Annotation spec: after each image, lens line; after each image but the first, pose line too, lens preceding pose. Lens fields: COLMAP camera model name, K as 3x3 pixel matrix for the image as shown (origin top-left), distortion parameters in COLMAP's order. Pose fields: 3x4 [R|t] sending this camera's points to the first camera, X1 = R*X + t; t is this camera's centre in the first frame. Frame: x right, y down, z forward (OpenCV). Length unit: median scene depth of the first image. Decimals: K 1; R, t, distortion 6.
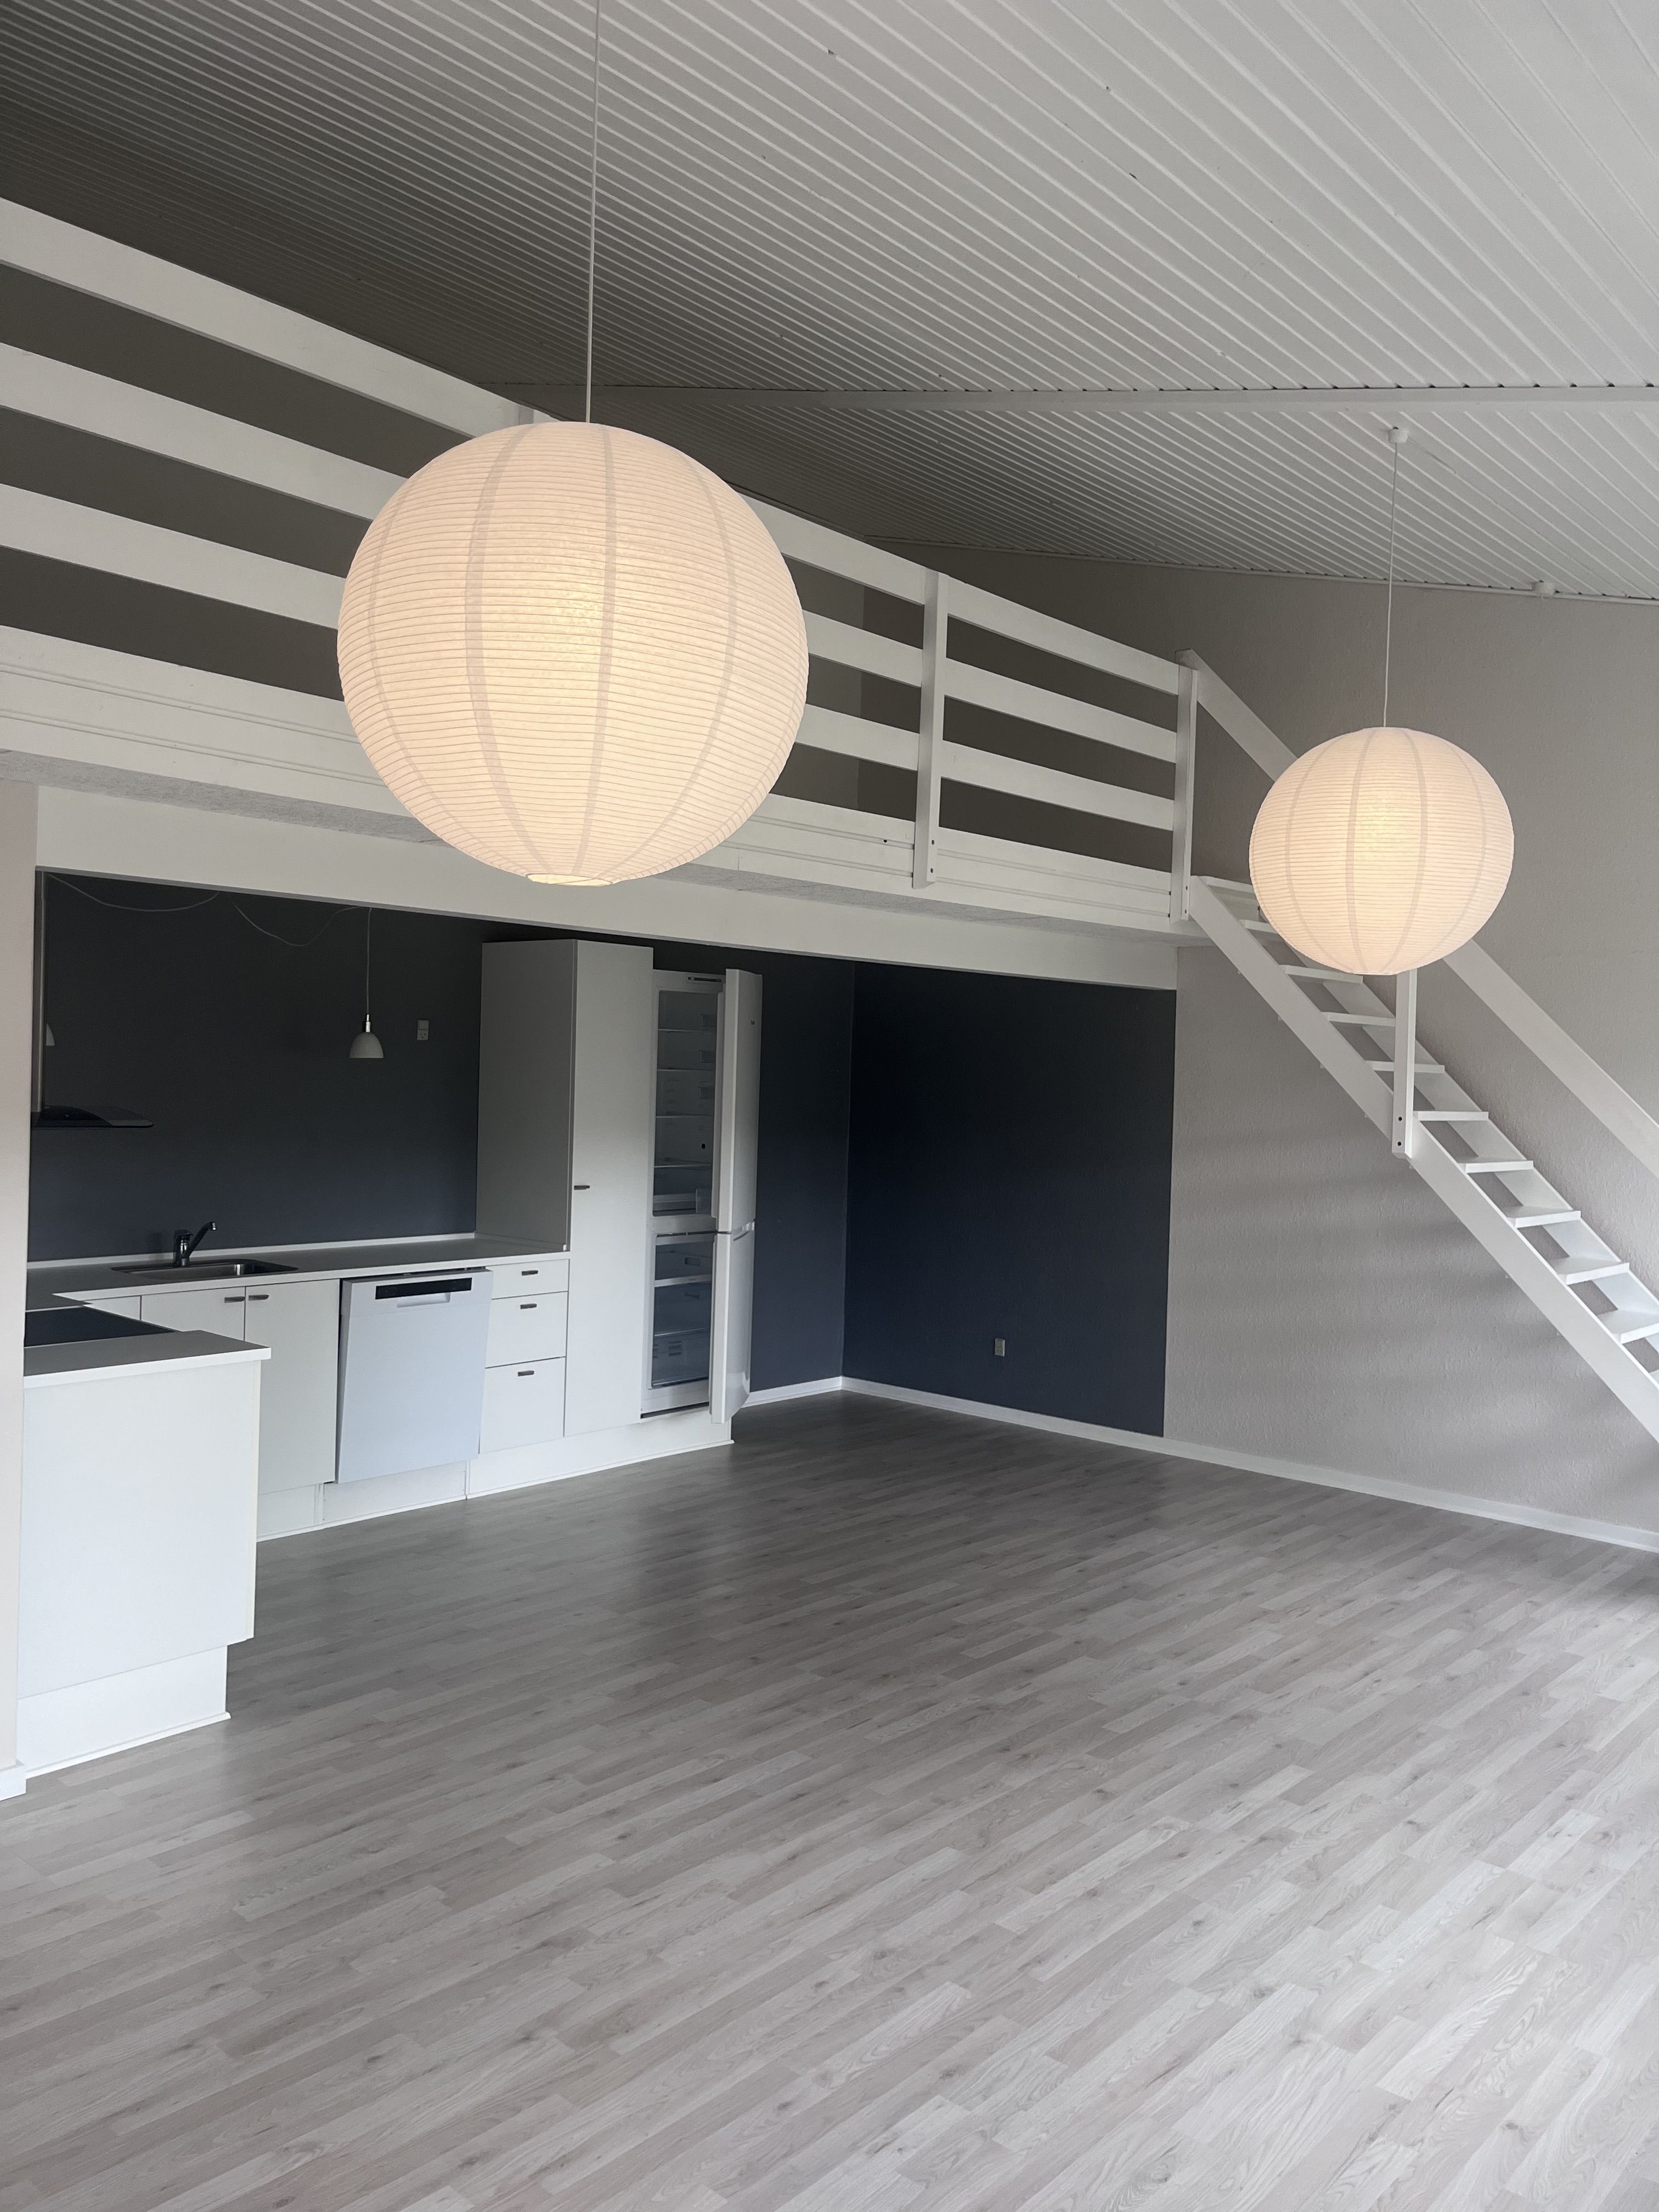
lens RADIAL K [[1636.9, 0, 829.5], [0, 1636.9, 1106.0], [0, 0, 1]] dist [0.060456, -0.058147]
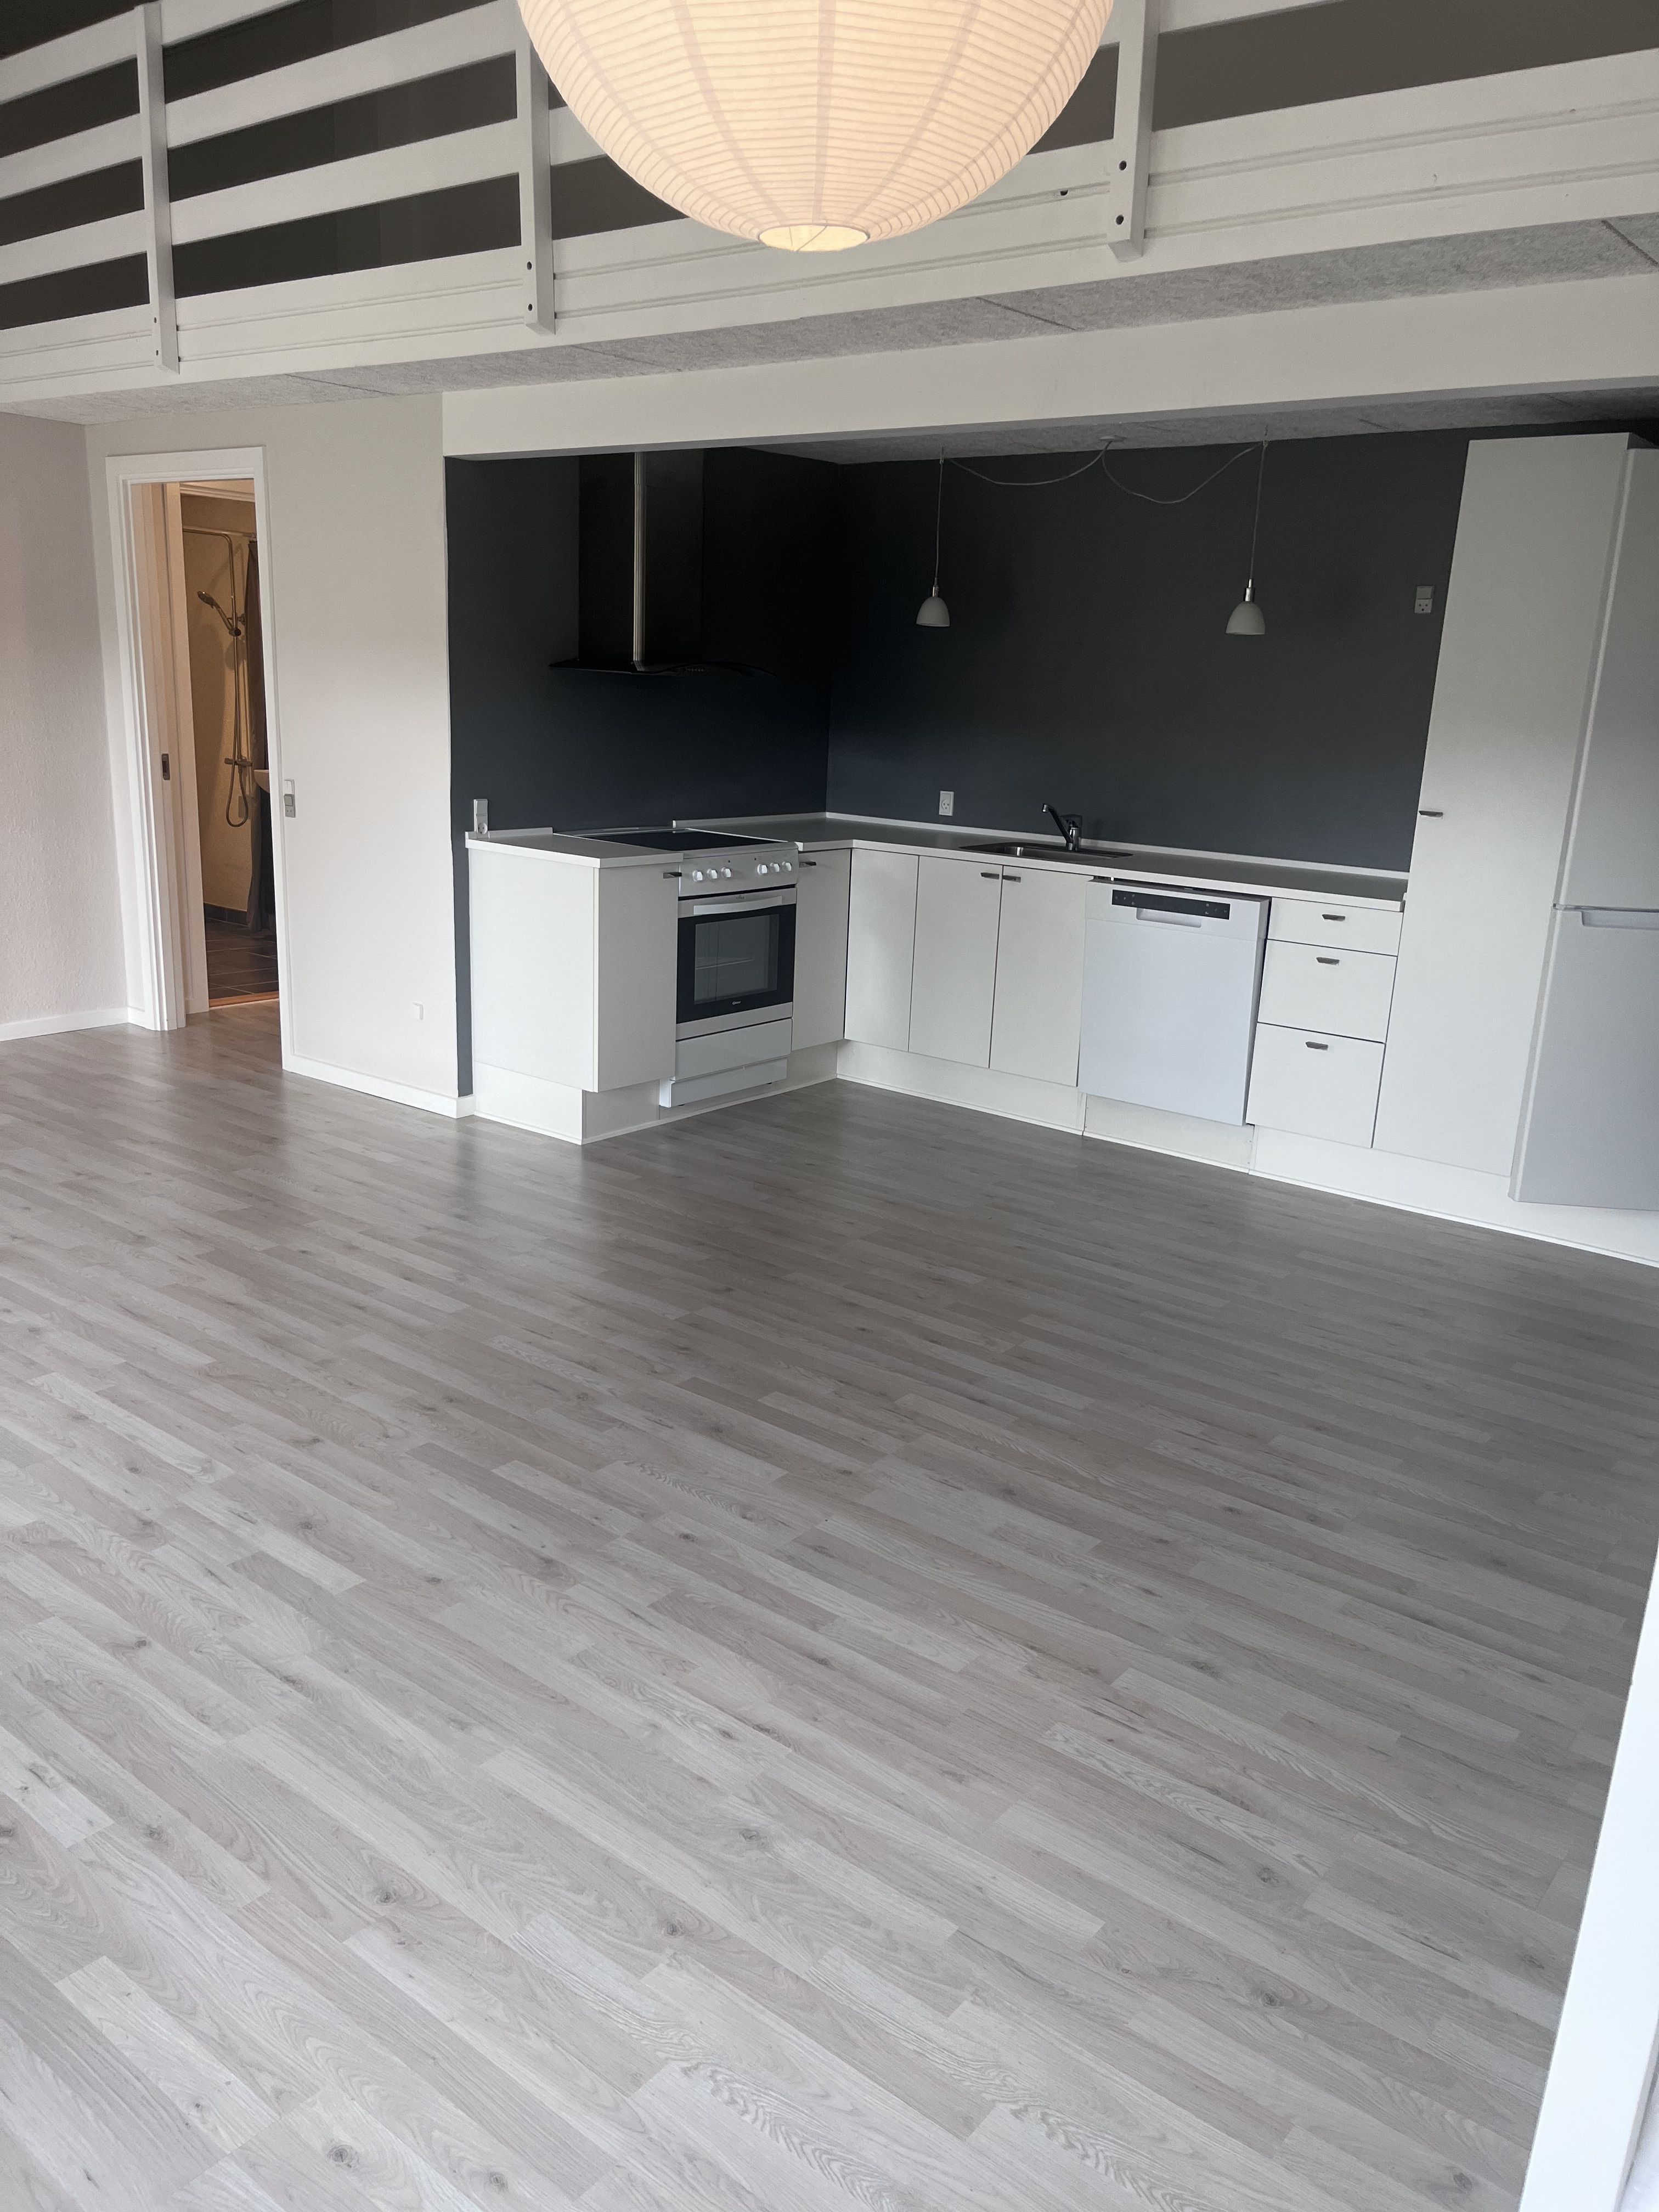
lens RADIAL K [[1642.3, 0, 829.5], [0, 1642.3, 1106.0], [0, 0, 1]] dist [0.065703, -0.079628]
pose [[0.063104, 0.227879, -0.971643, 0.870577], [-0.059979, 0.972689, 0.224229, 0.043004], [0.996203, 0.044129, 0.075048, 1.083868]]
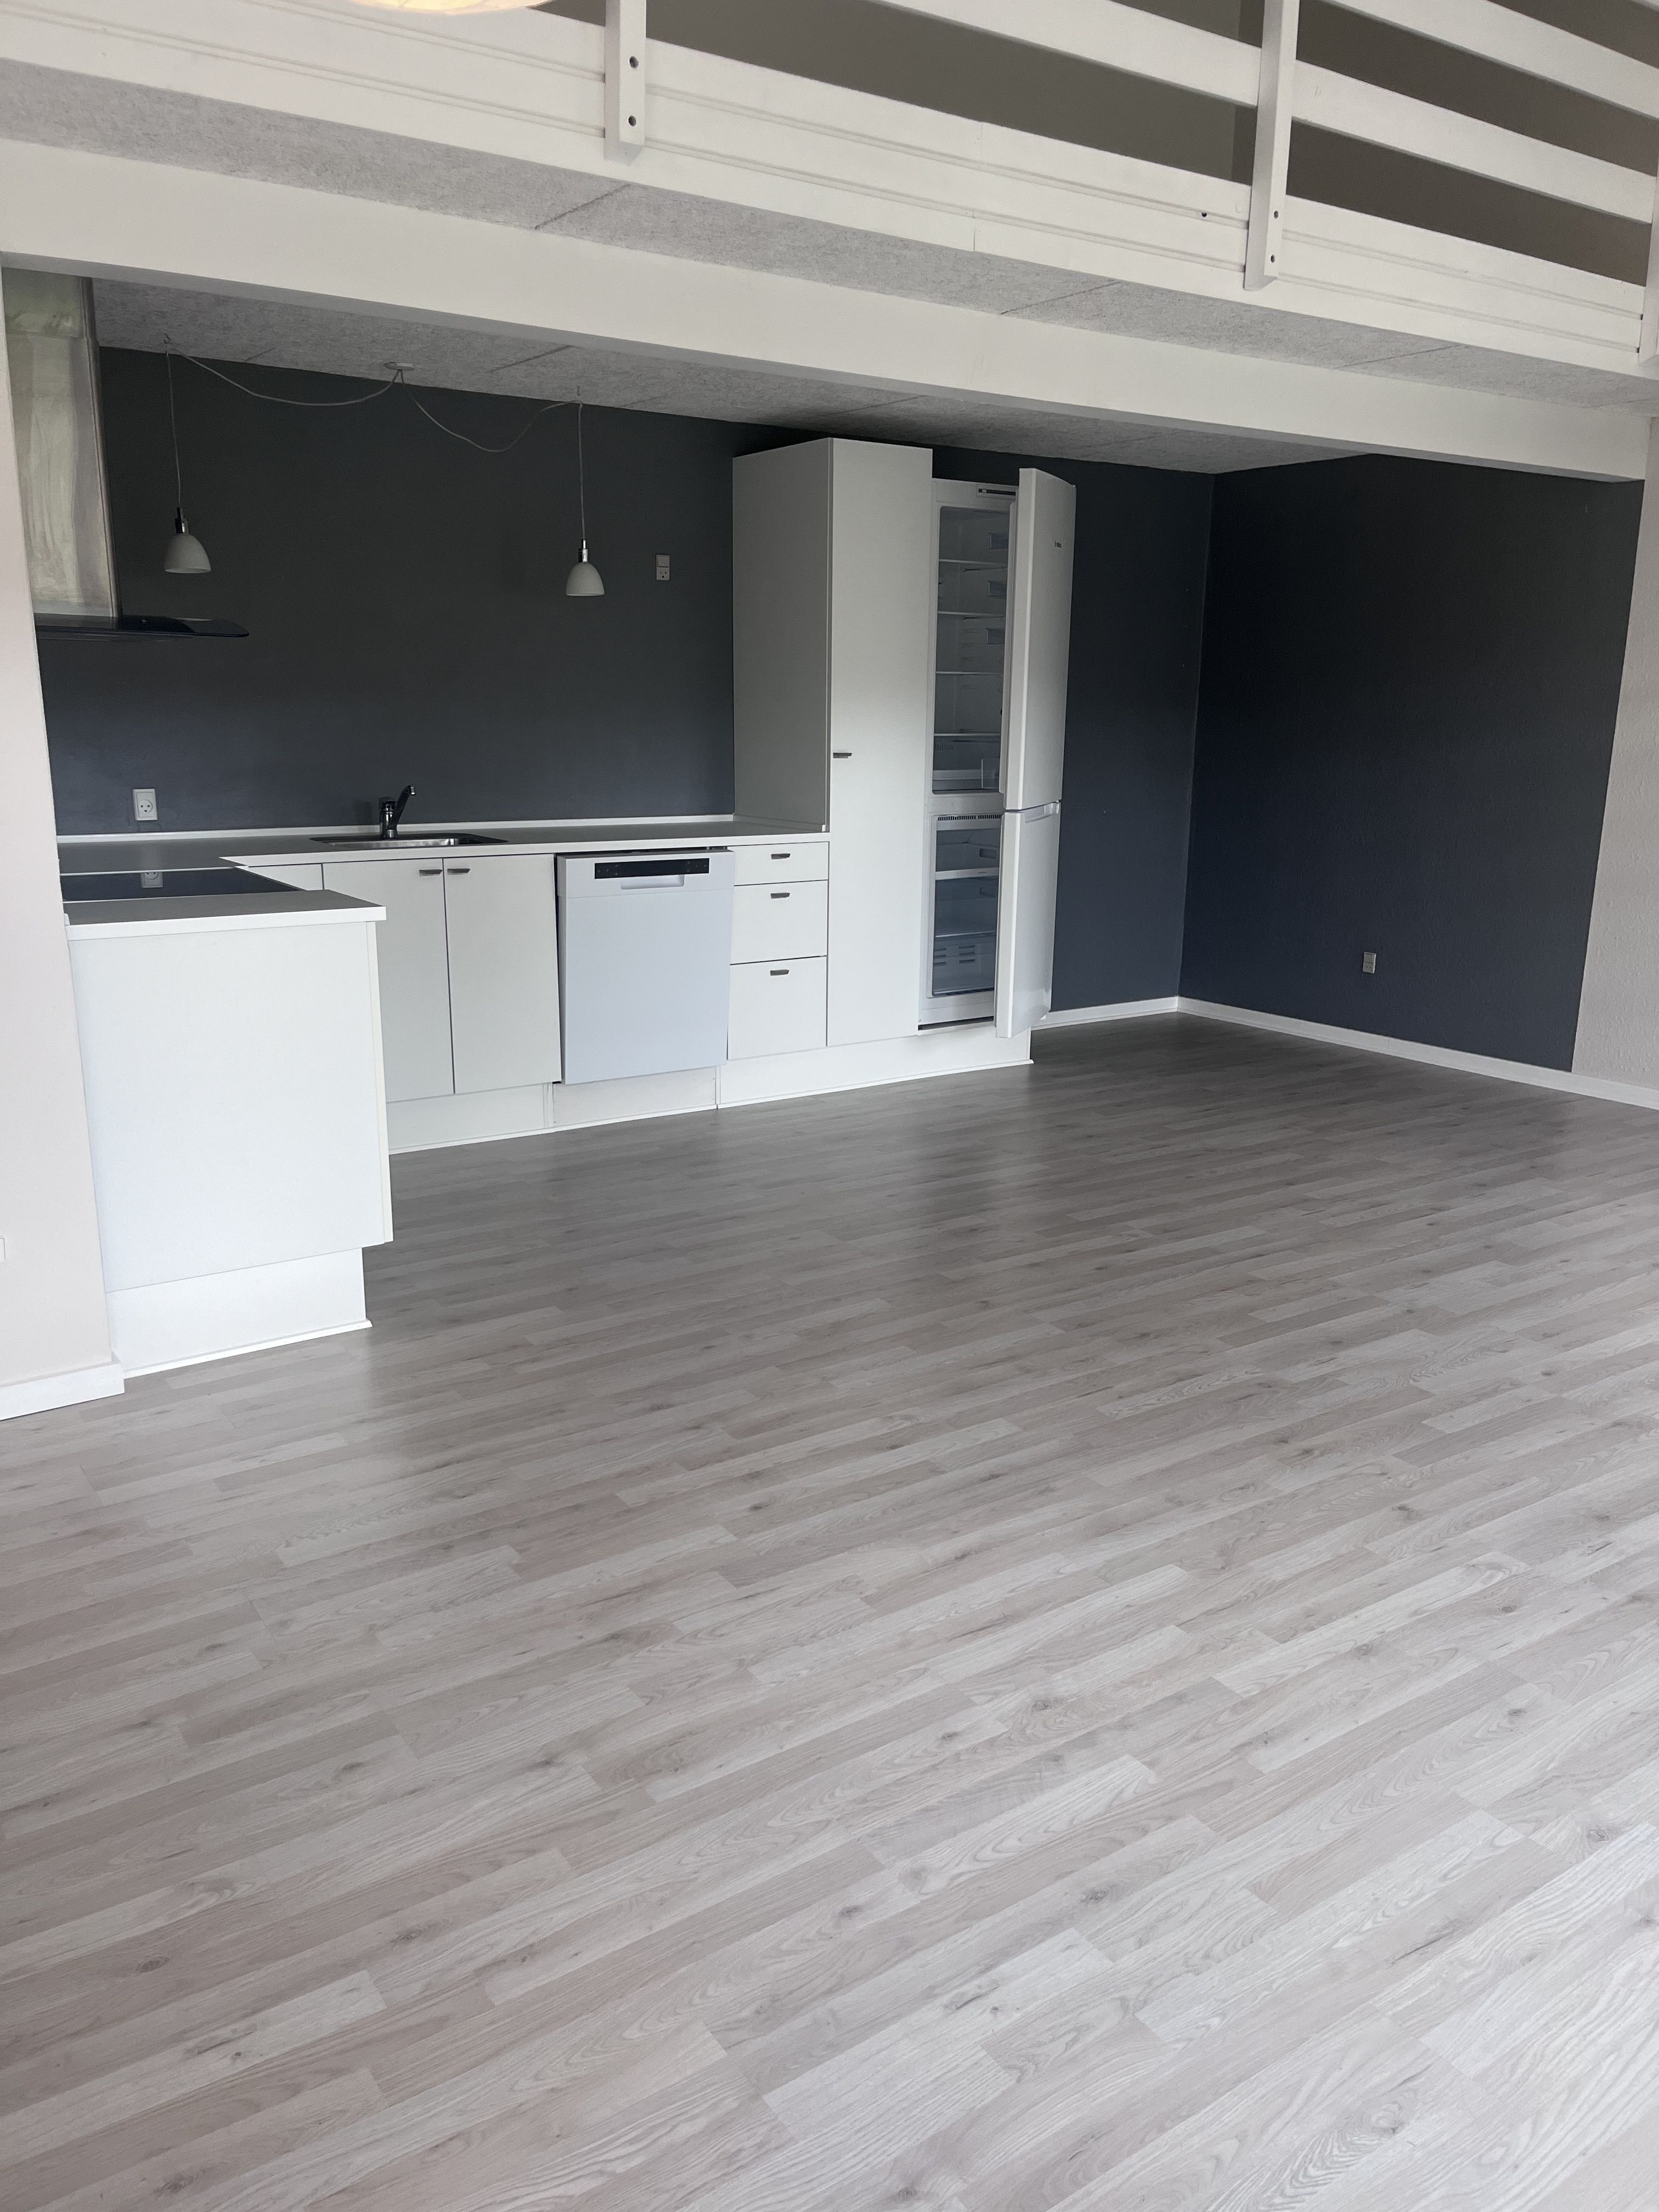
lens RADIAL K [[1642.3, 0, 829.5], [0, 1642.3, 1106.0], [0, 0, 1]] dist [0.065703, -0.079628]
pose [[0.971064, 0.038548, -0.235690, 0.075146], [0.012848, 0.977026, 0.212732, 0.071471], [0.238475, -0.209604, 0.948259, 0.250159]]
